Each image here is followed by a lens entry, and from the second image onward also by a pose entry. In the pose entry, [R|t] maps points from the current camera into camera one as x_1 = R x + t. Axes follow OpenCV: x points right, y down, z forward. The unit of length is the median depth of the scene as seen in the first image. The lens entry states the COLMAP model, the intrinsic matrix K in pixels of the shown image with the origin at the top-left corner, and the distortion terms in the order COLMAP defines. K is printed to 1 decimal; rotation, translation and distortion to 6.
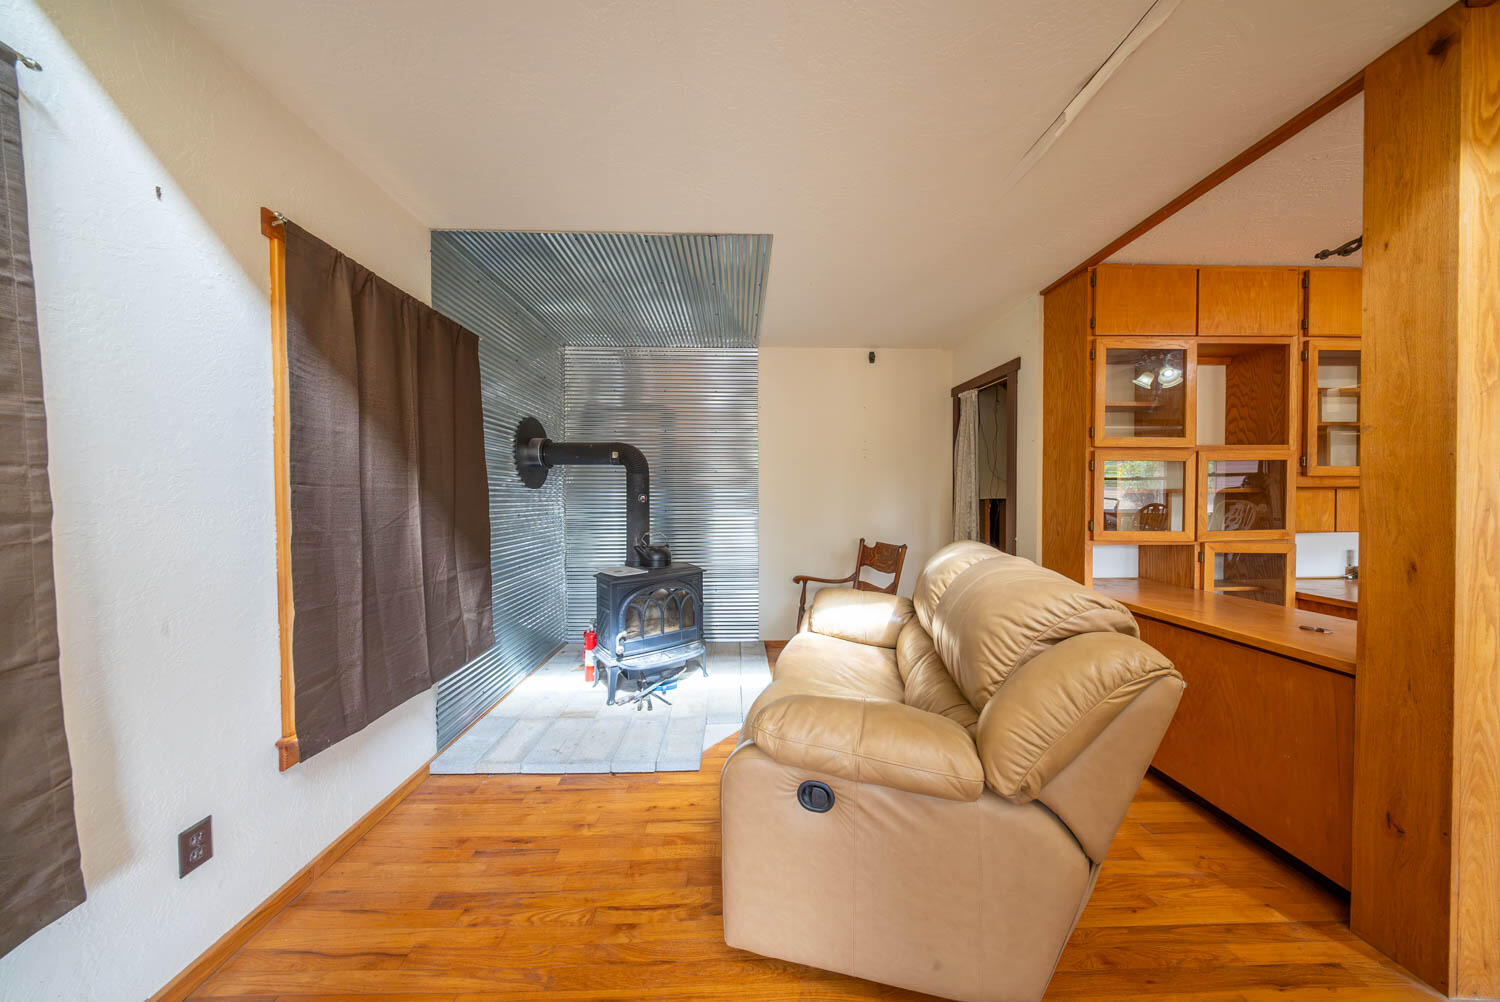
lens RADIAL K [[444.5, 0, 750.1], [0, 444.5, 503.6], [0, 0, 1]] dist [0.002544, -0.000346]
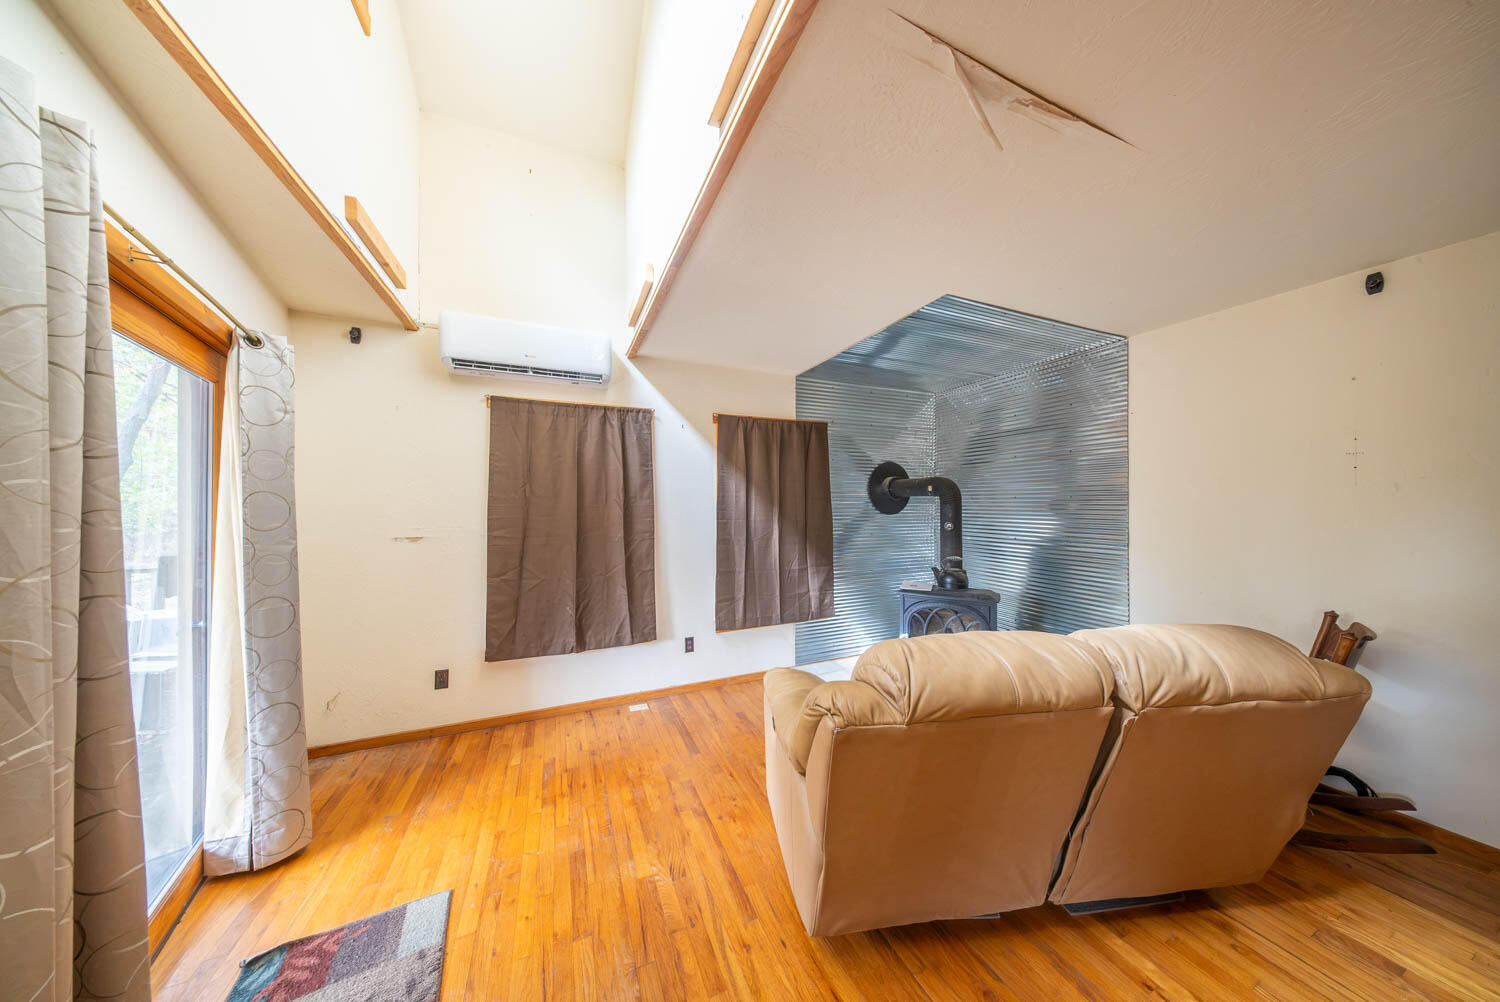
lens RADIAL K [[444.5, 0, 744.5], [0, 444.5, 502.4], [0, 0, 1]] dist [0.002544, -0.000346]
pose [[0.361062, -0.000144, -0.932542, 0.886118], [-0.013000, 0.999902, -0.005188, -0.084098], [0.932451, 0.013996, 0.361025, 0.153232]]
